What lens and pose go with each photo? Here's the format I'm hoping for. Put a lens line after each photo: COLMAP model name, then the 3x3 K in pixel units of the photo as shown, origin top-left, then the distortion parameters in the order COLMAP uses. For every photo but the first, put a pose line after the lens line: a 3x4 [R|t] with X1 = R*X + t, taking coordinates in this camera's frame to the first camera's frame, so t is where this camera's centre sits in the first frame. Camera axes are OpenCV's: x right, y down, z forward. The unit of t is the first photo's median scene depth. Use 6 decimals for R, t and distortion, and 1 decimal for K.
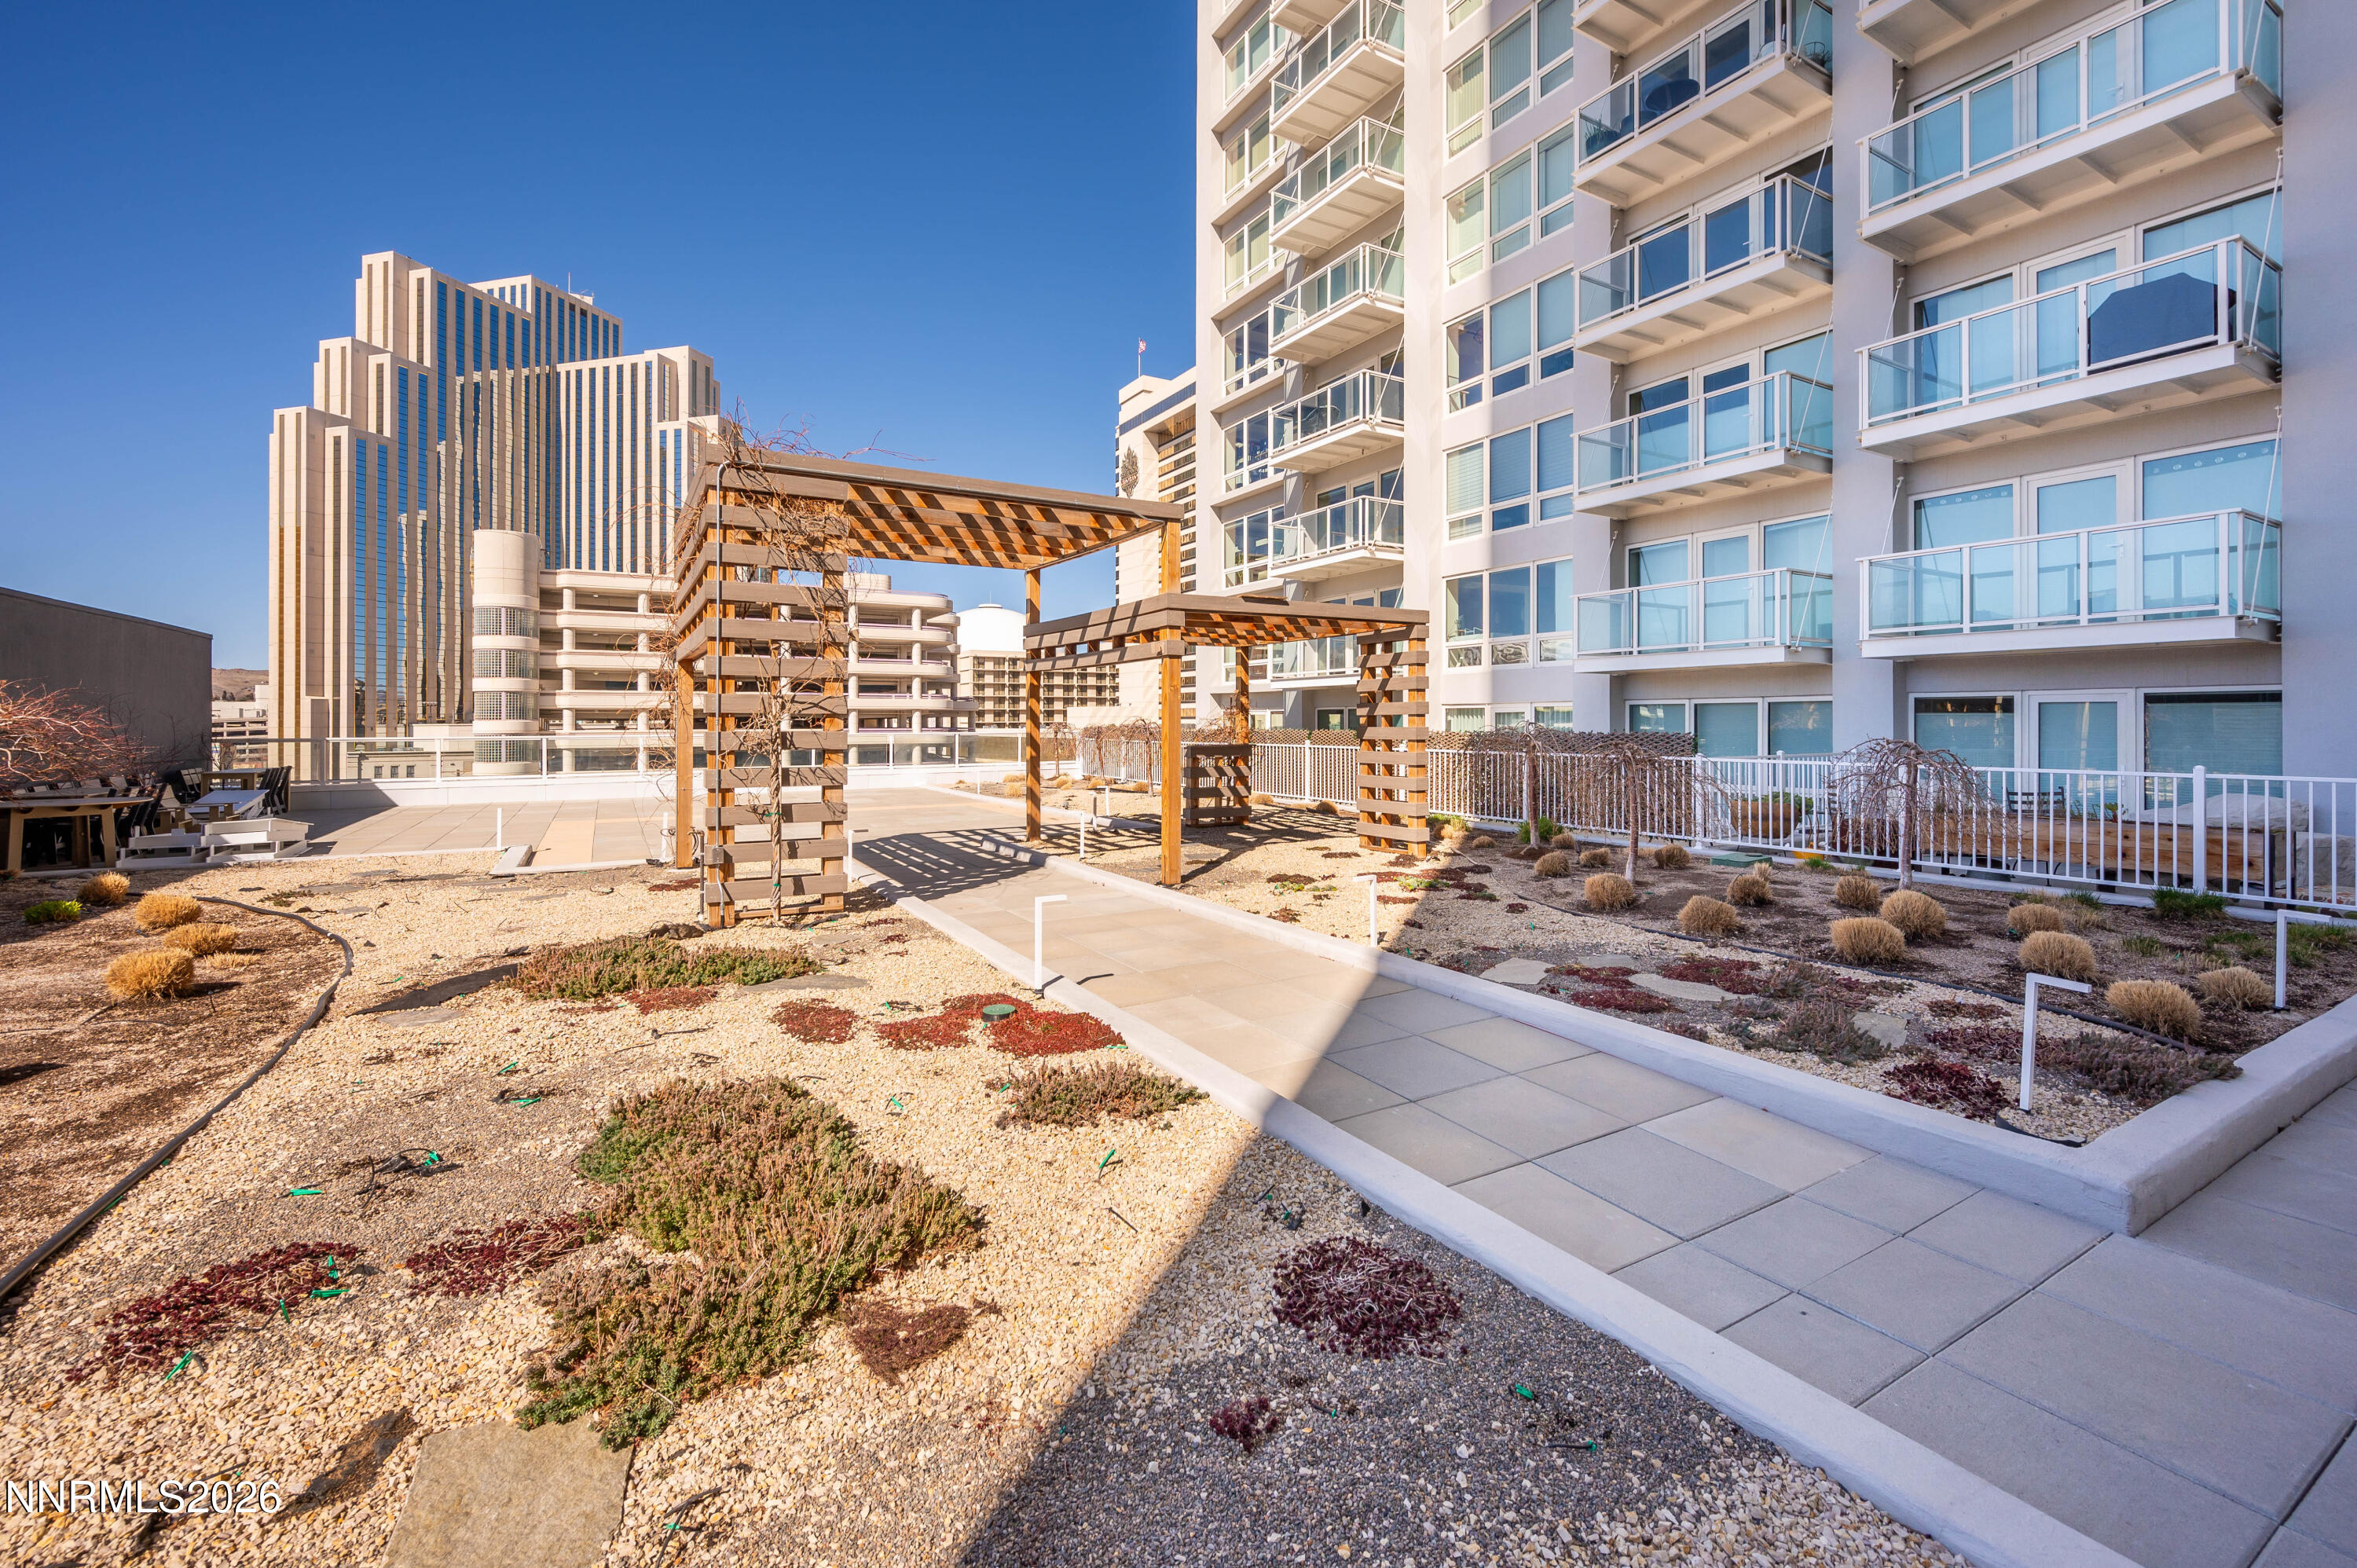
lens RADIAL K [[981.2, 0, 1170.5], [0, 981.2, 721.8], [0, 0, 1]] dist [-0.001200, -0.000086]
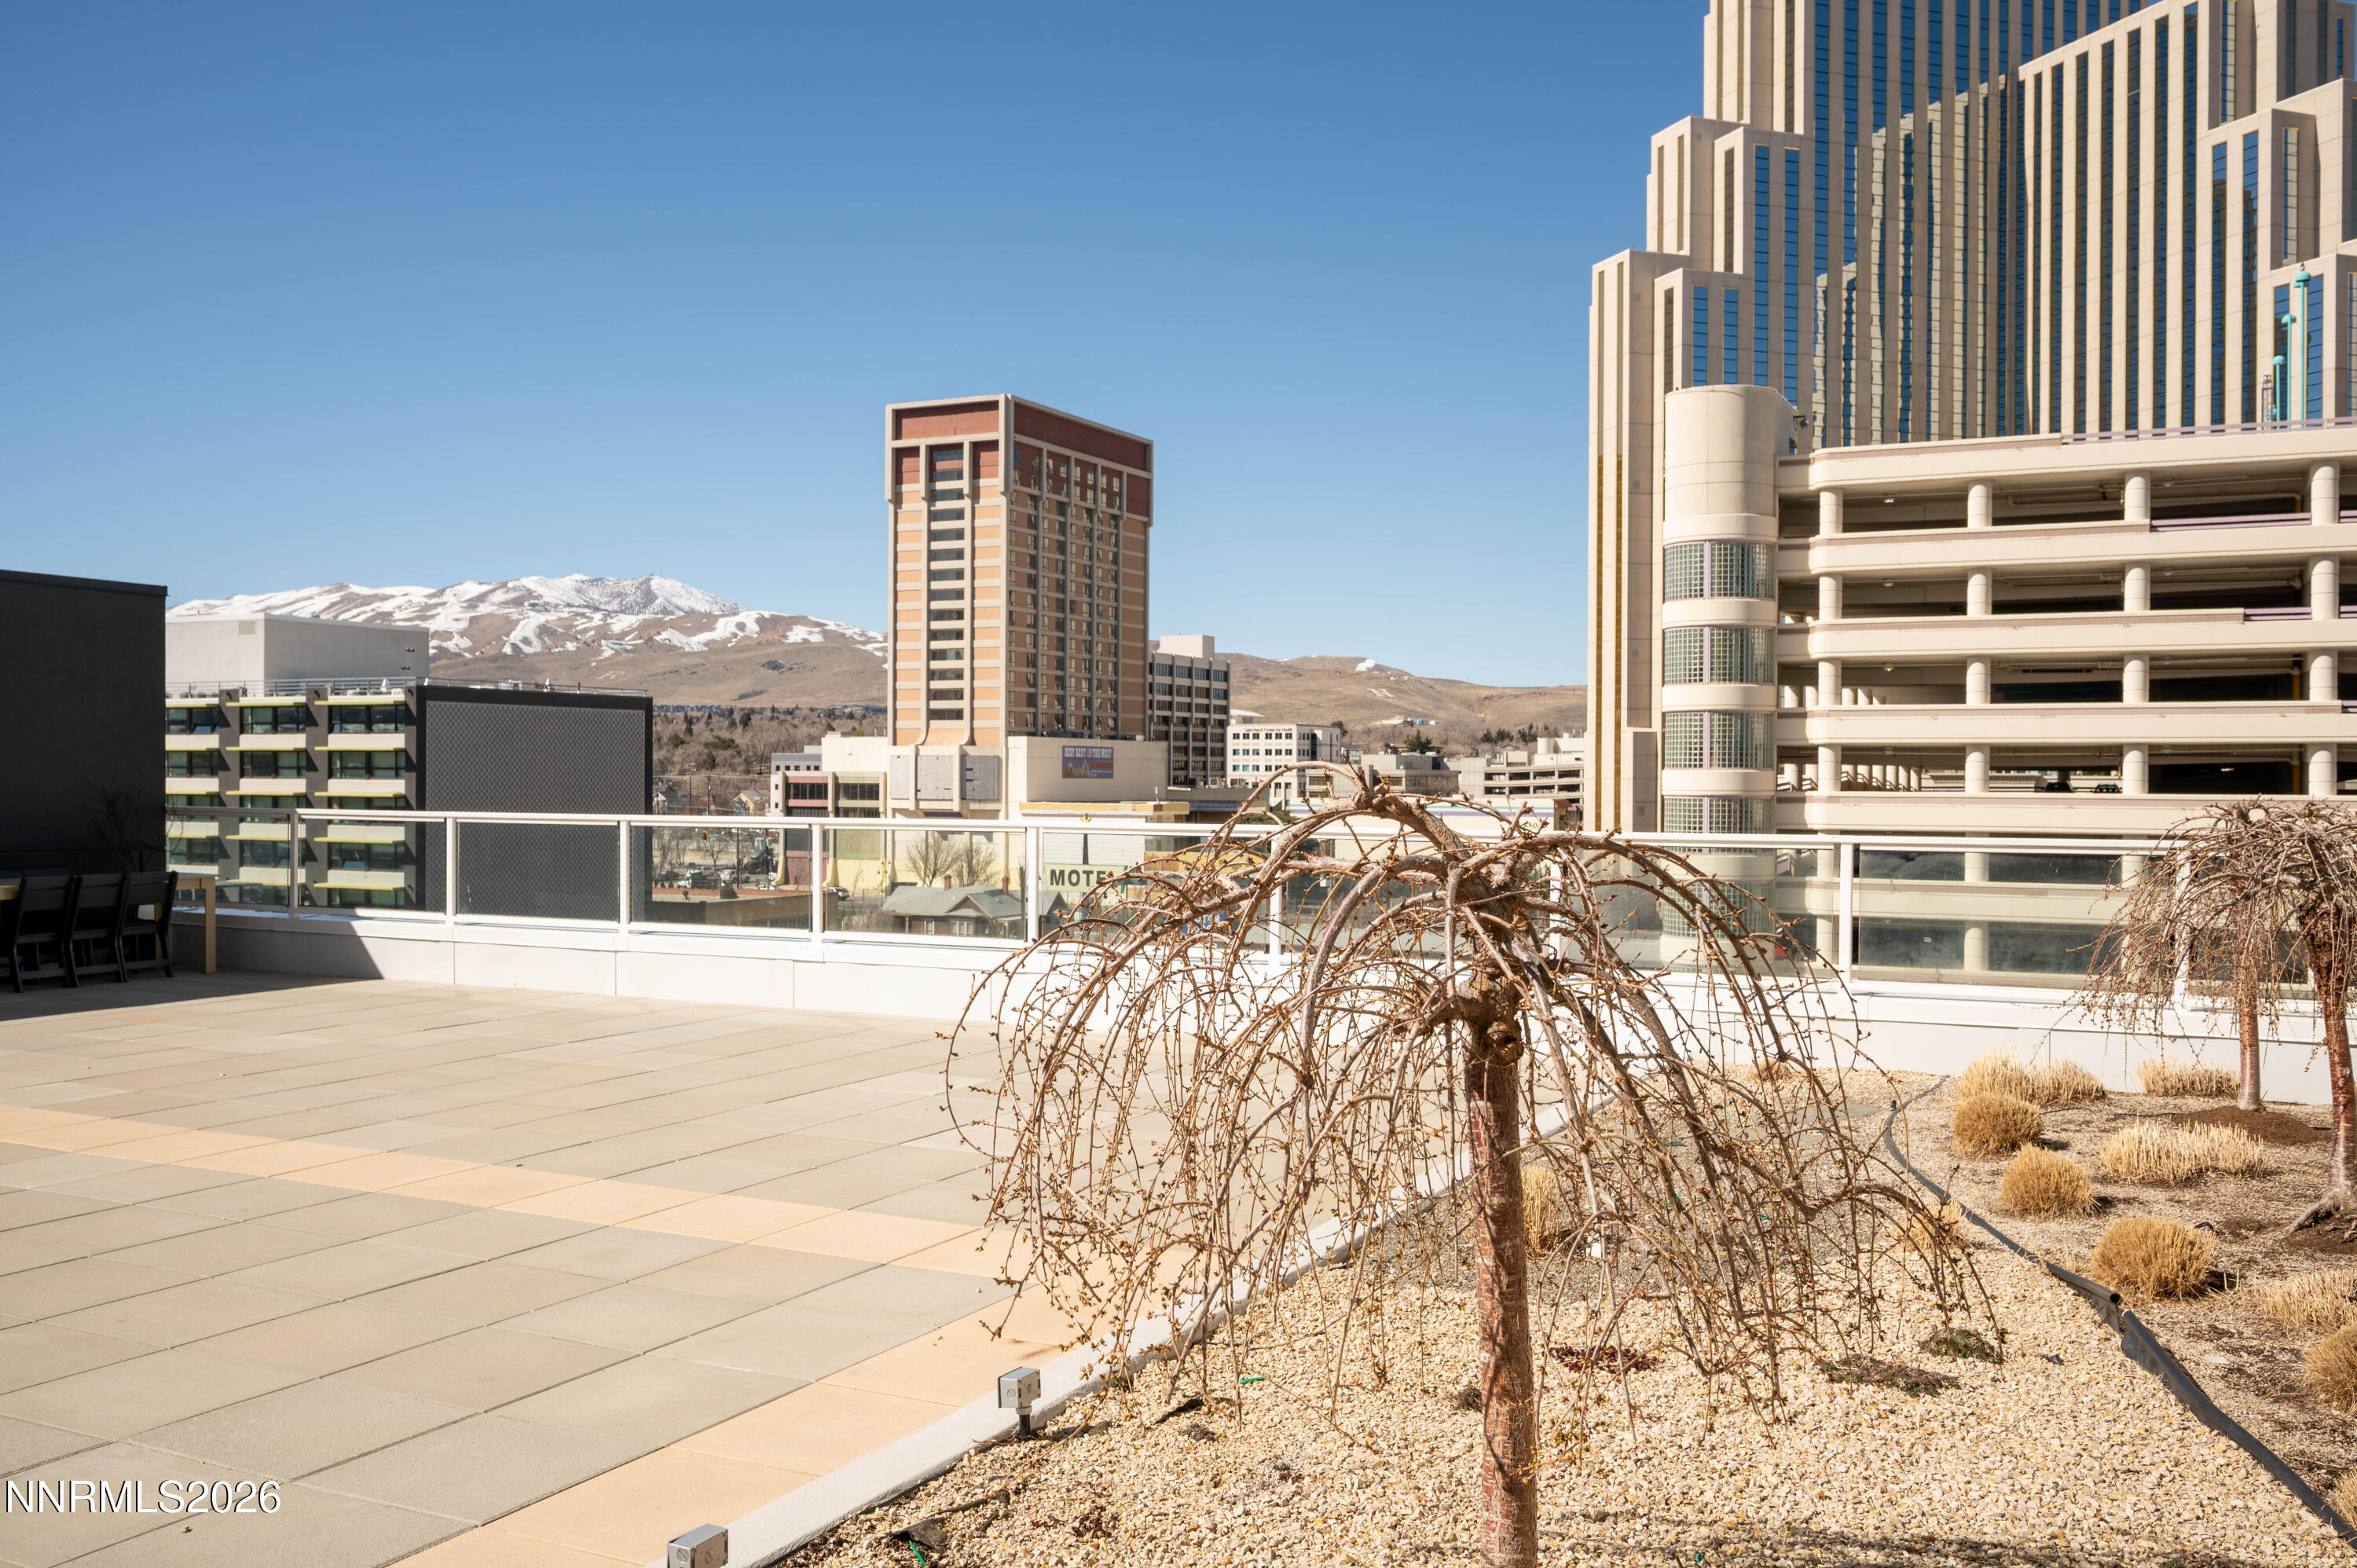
lens RADIAL K [[2011.1, 0, 1178.5], [0, 2011.1, 784.0], [0, 0, 1]] dist [-0.017025, 0.003385]
pose [[0.545276, 0.010778, -0.838187, 0.026295], [-0.006067, 0.999942, 0.008912, -0.001415], [0.838235, 0.000226, 0.545310, 0.219726]]
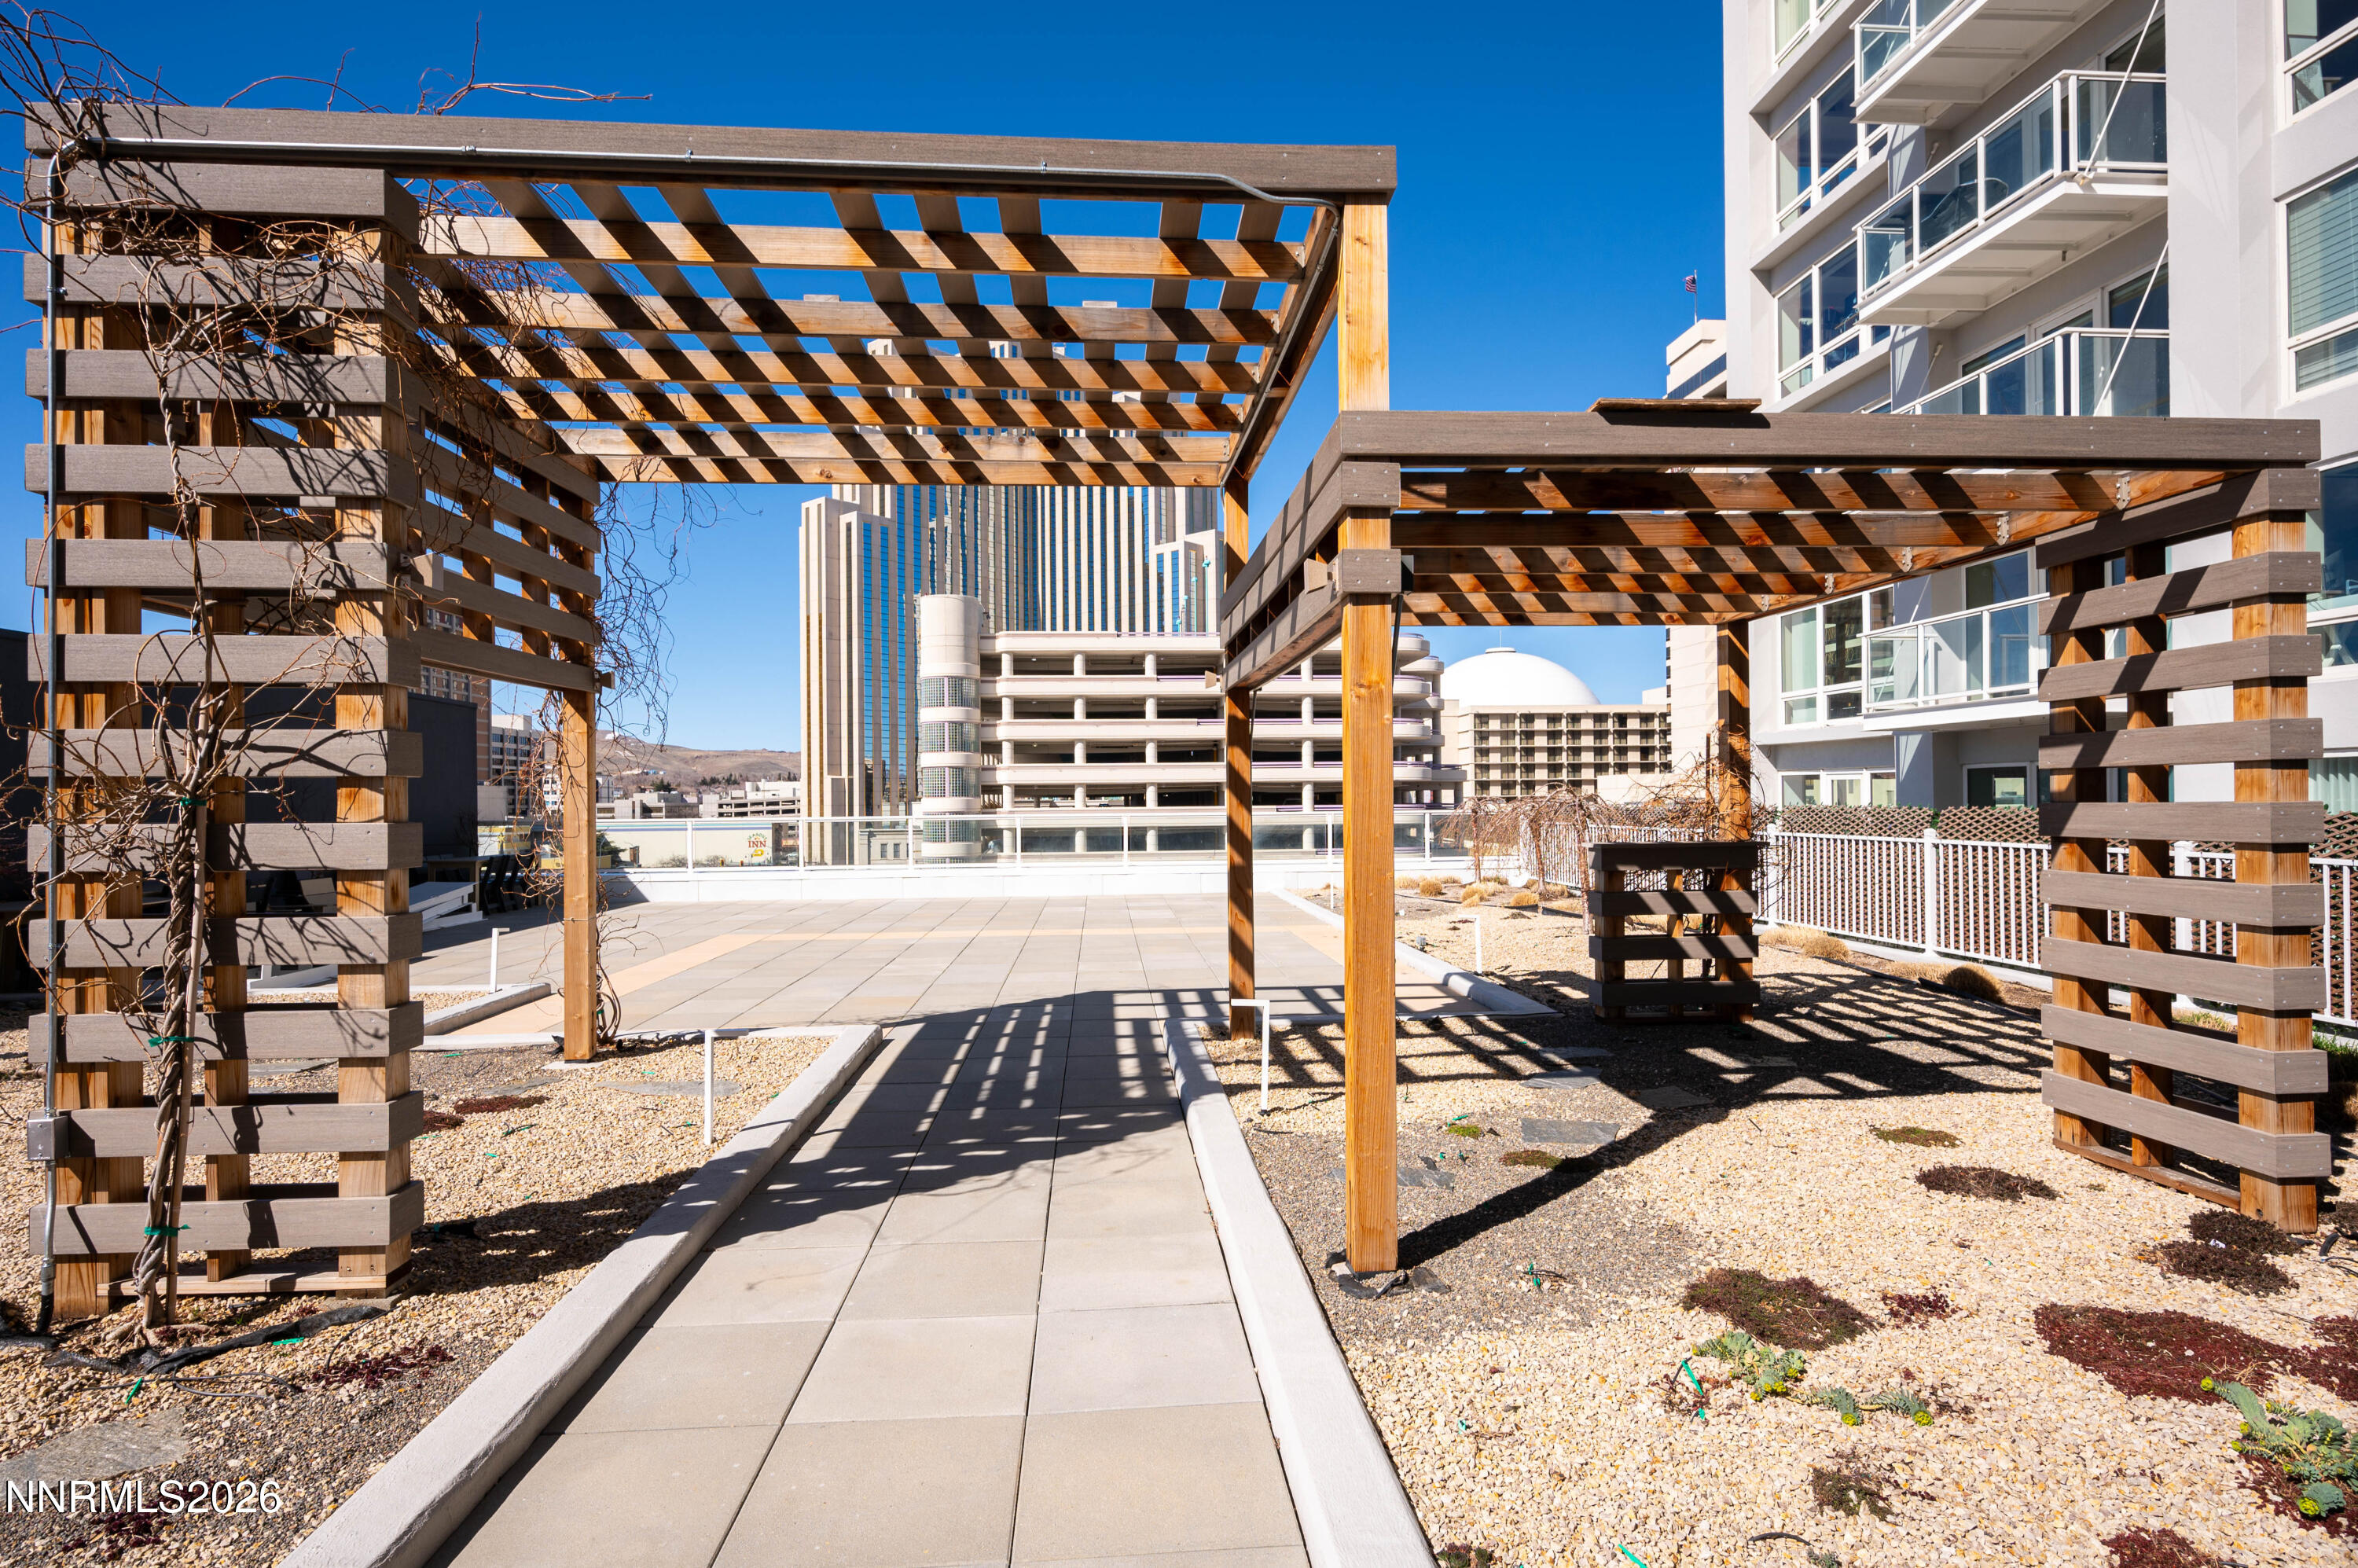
lens RADIAL K [[1191.7, 0, 1179.0], [0, 1191.7, 784.0], [0, 0, 1]] dist [0.001387, -0.002088]
pose [[0.898654, -0.011227, -0.438514, 0.016006], [0.006712, 0.999907, -0.011844, 0.000273], [0.438606, 0.007700, 0.898646, 0.076801]]
